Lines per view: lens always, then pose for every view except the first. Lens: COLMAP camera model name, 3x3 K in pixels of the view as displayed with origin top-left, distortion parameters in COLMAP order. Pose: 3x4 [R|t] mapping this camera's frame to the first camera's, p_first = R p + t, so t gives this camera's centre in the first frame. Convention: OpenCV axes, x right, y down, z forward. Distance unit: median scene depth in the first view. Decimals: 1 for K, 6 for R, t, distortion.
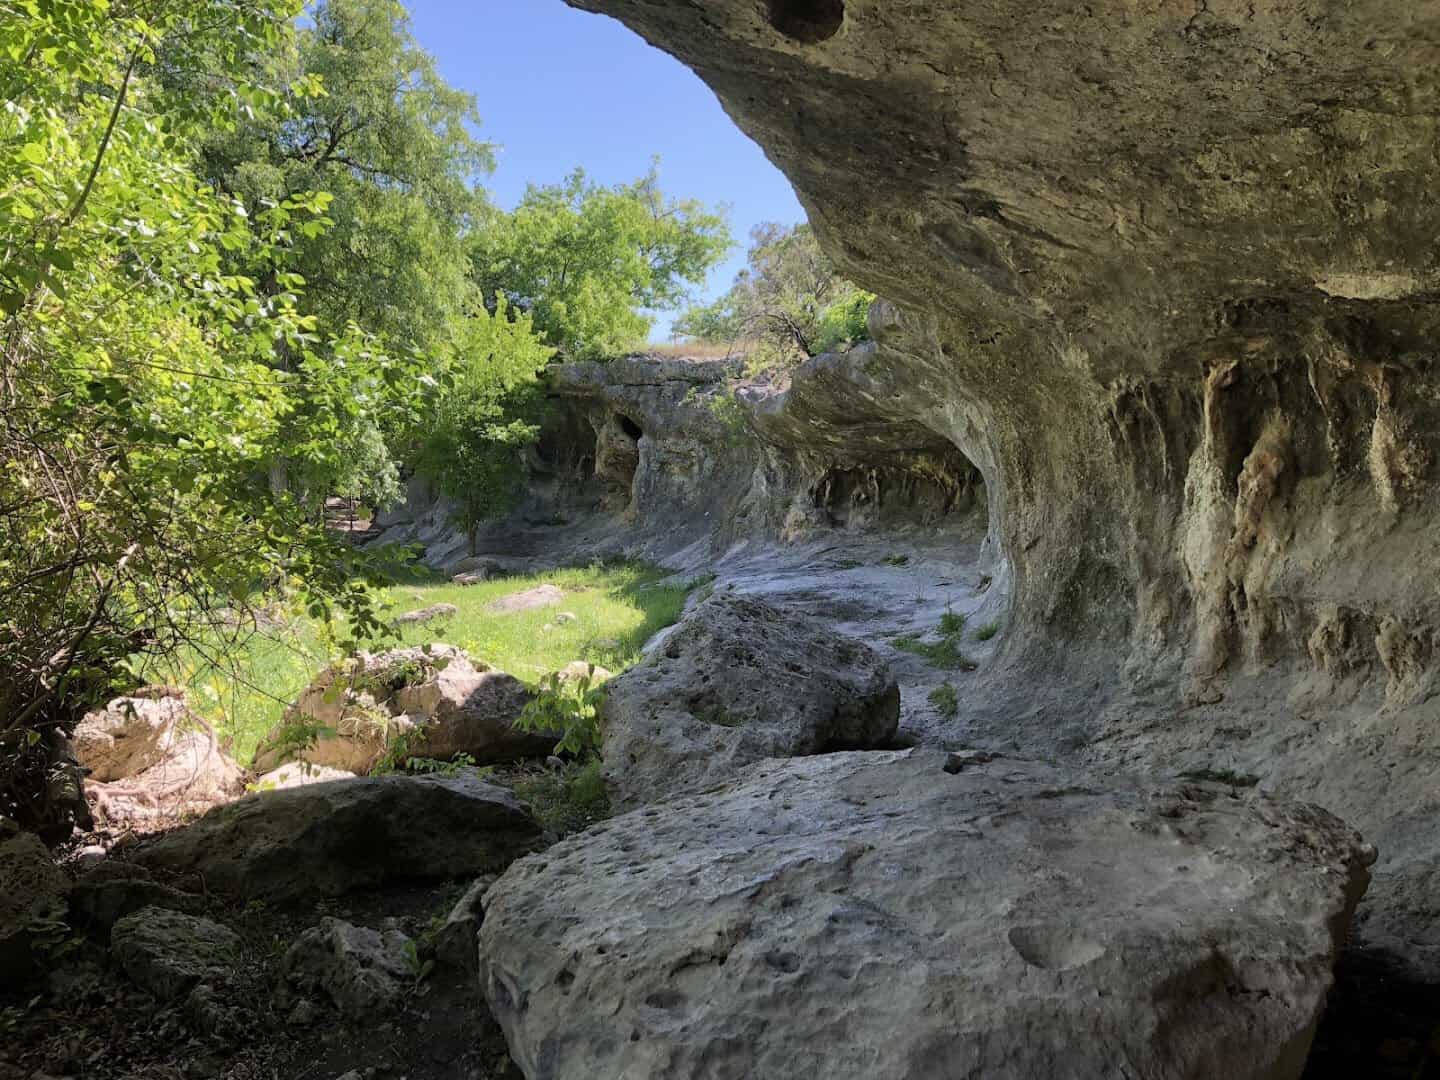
lens RADIAL K [[1213.3, 0, 718.9], [0, 1213.3, 539.4], [0, 0, 1]] dist [0.036669, -0.021655]
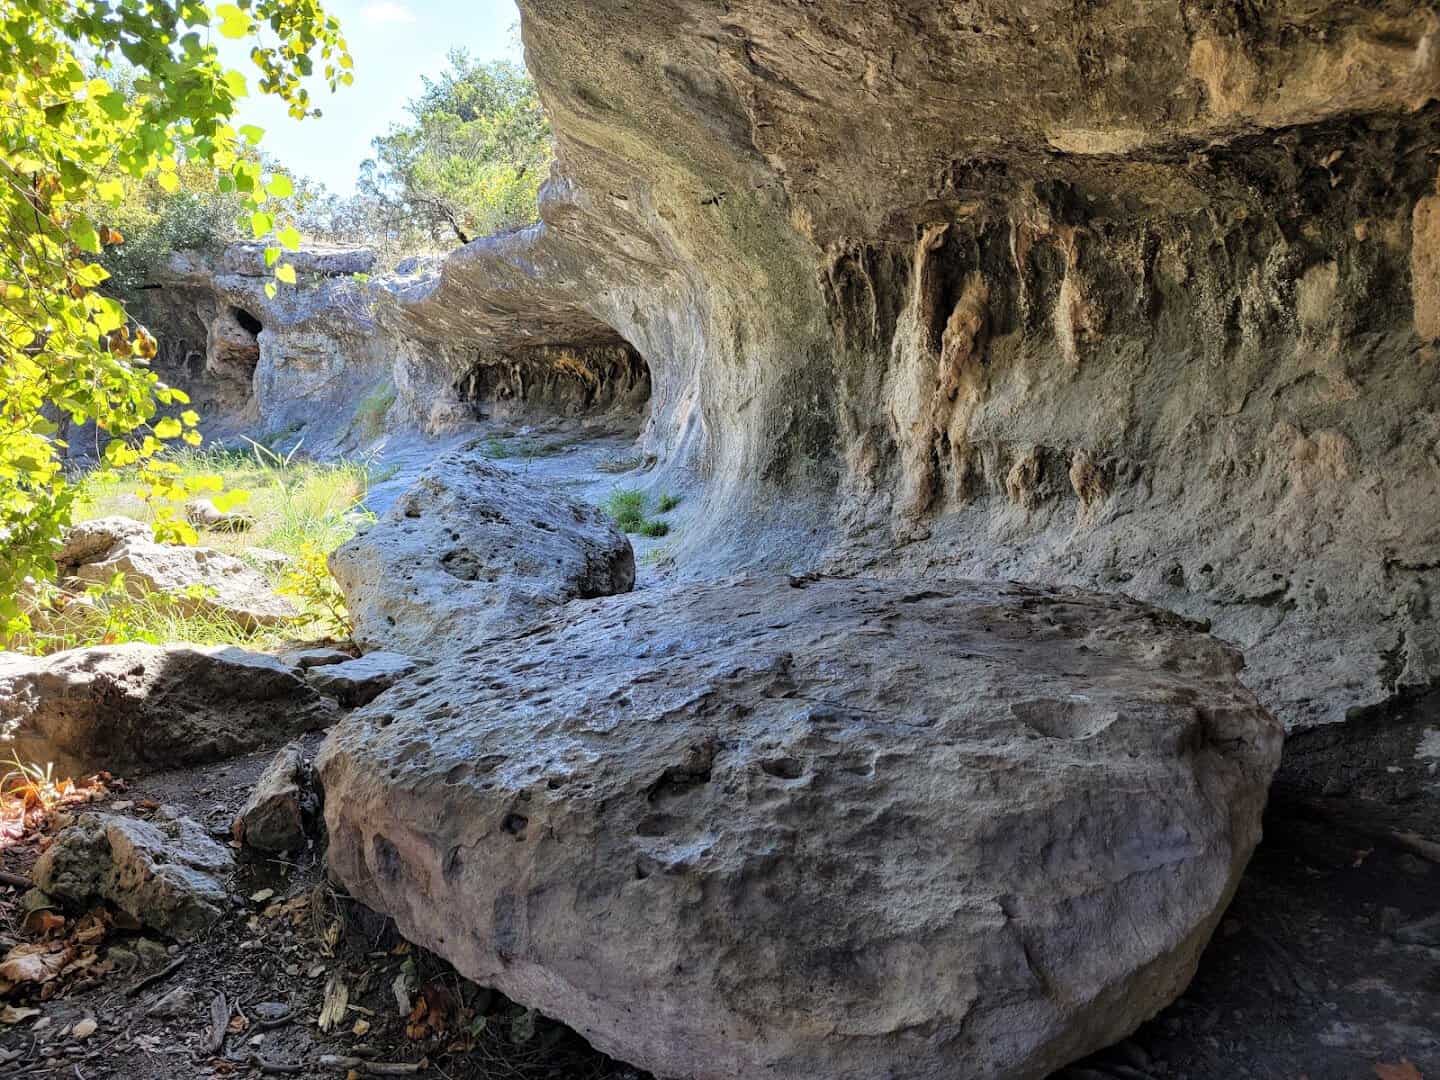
lens RADIAL K [[1102.5, 0, 717.6], [0, 1102.5, 537.2], [0, 0, 1]] dist [0.042496, -0.023492]
pose [[0.937605, -0.038761, 0.345534, -0.119492], [0.013013, 0.996983, 0.076527, 0.053053], [-0.347458, -0.067256, 0.935280, 0.125330]]
